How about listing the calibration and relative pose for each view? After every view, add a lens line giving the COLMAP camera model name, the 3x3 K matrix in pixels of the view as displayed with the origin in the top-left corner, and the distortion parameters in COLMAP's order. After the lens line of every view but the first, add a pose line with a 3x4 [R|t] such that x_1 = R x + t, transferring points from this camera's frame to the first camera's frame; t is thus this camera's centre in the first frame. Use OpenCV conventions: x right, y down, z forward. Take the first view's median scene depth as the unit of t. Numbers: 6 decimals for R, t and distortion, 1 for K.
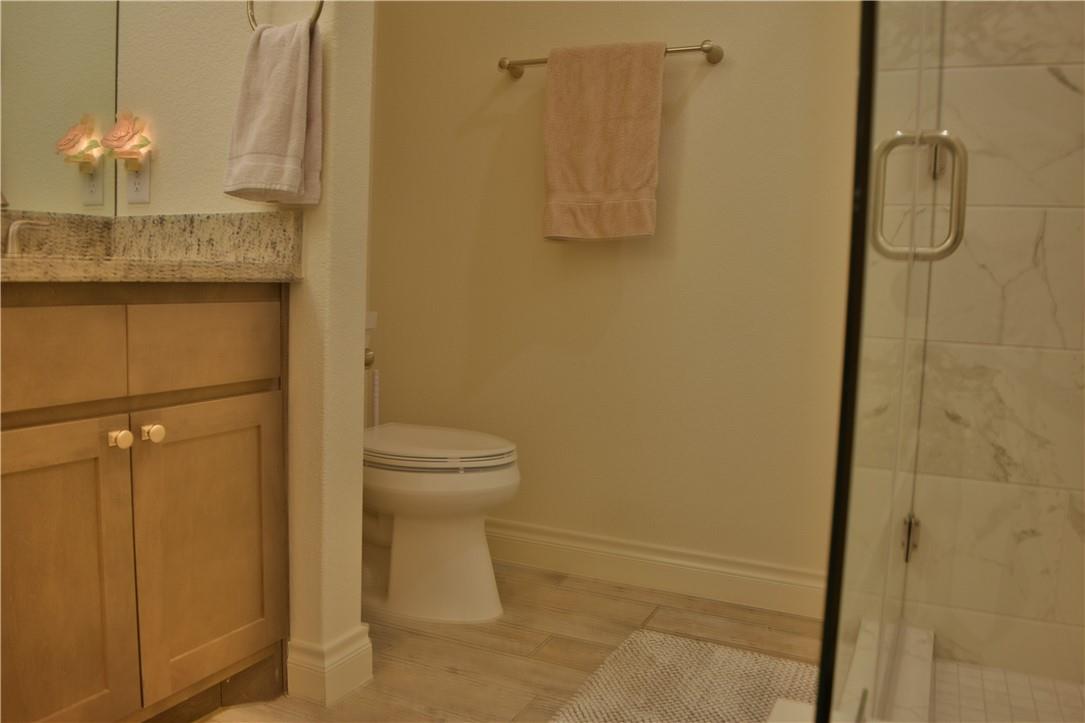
lens RADIAL K [[847.6, 0, 559.2], [0, 847.6, 356.8], [0, 0, 1]] dist [-0.083585, 0.004147]
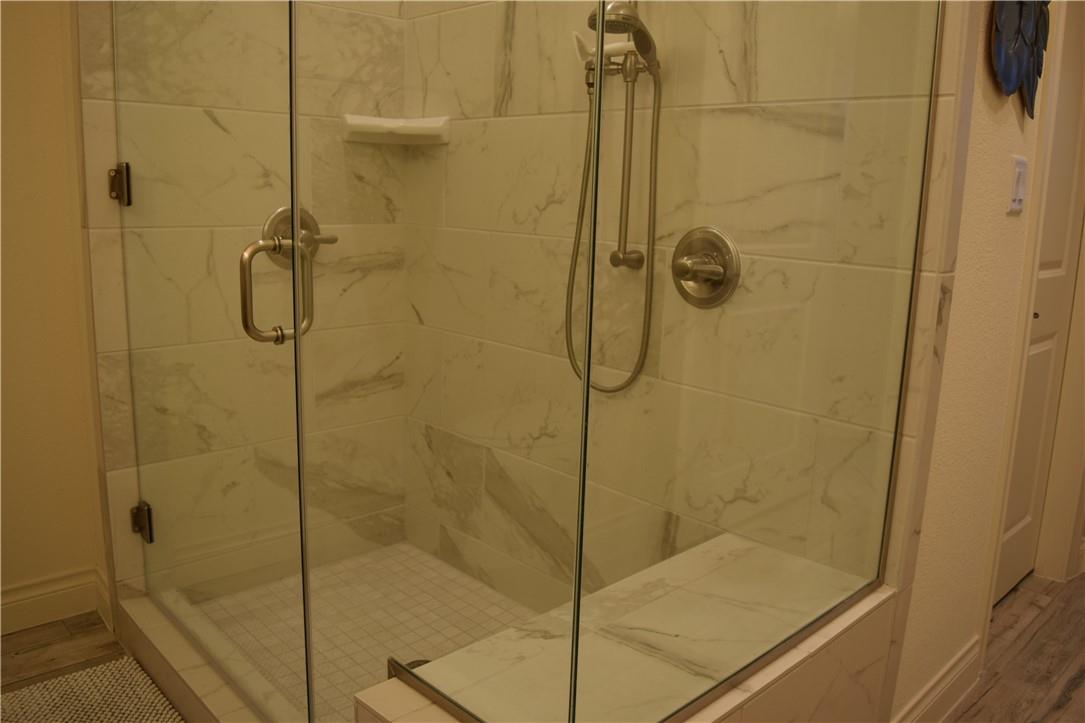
lens RADIAL K [[847.6, 0, 559.2], [0, 847.6, 356.8], [0, 0, 1]] dist [-0.083585, 0.004147]
pose [[0.357322, -0.198186, 0.912712, -0.377961], [0.066061, 0.980143, 0.186965, -0.184880], [-0.931642, -0.006512, 0.363319, 0.068167]]
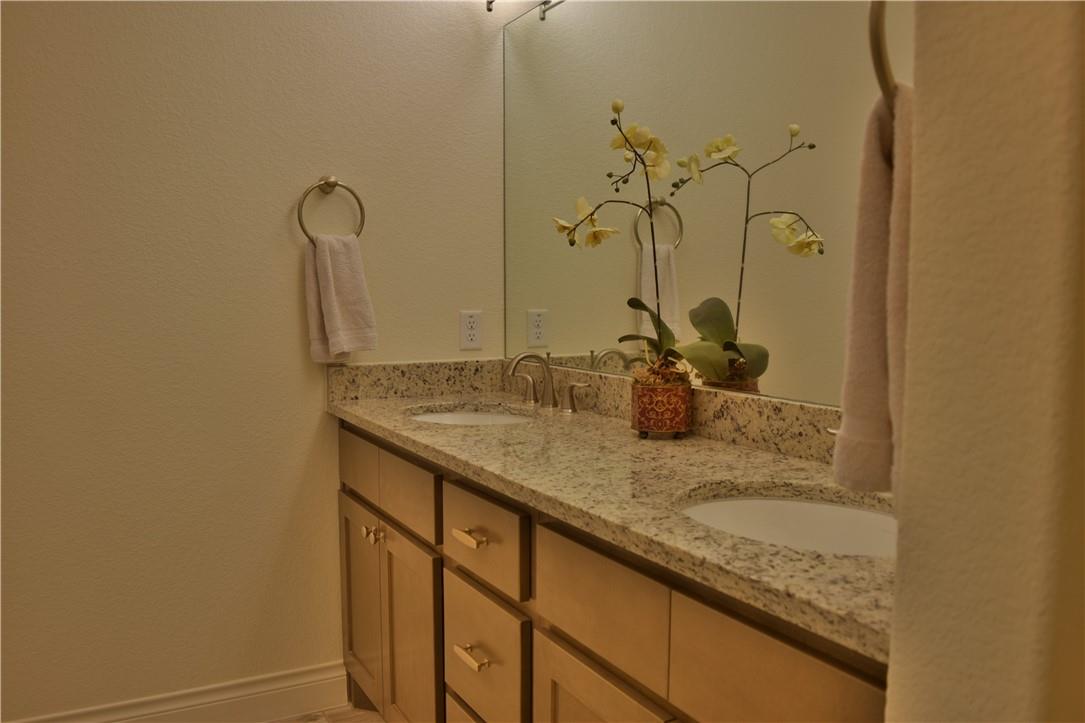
lens RADIAL K [[861.0, 0, 542.5], [0, 861.0, 361.5], [0, 0, 1]] dist [-0.085218, 0.007919]
pose [[-0.585134, 0.031608, -0.810320, 0.132492], [-0.094974, 0.989693, 0.107185, -0.241394], [0.805356, 0.139677, -0.576101, 0.922568]]
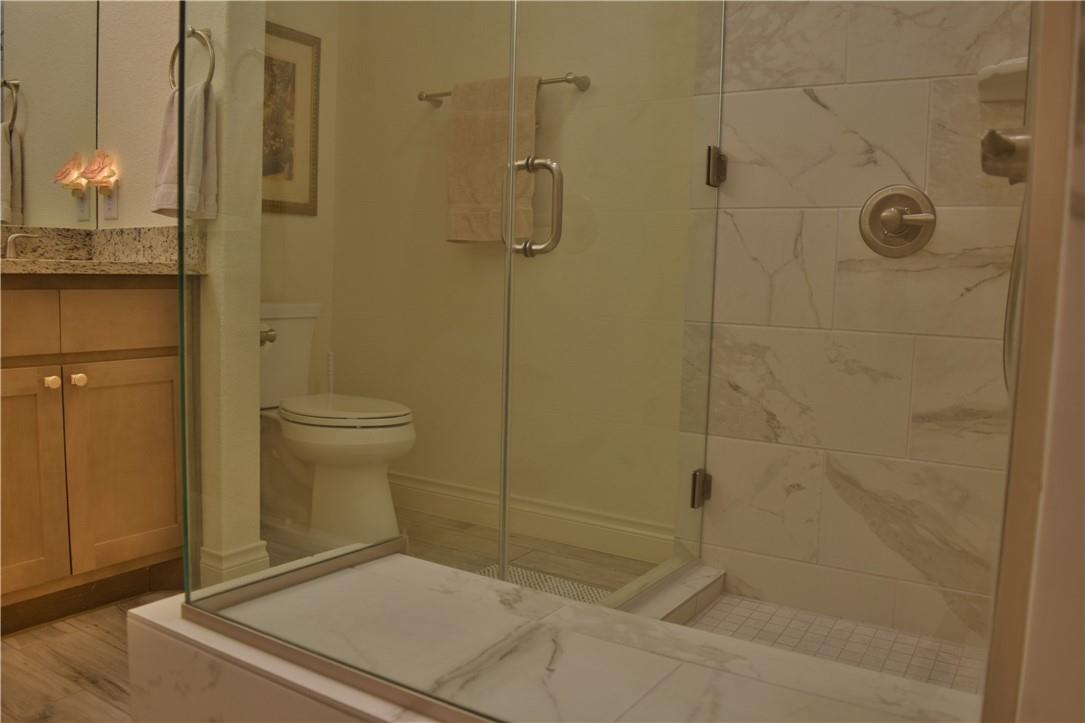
lens RADIAL K [[861.0, 0, 542.5], [0, 861.0, 361.5], [0, 0, 1]] dist [-0.085218, 0.007919]
pose [[0.990300, 0.008138, -0.138709, 0.382536], [-0.008158, 0.999967, 0.000428, 0.038674], [0.138708, 0.000708, 0.990333, -0.252116]]
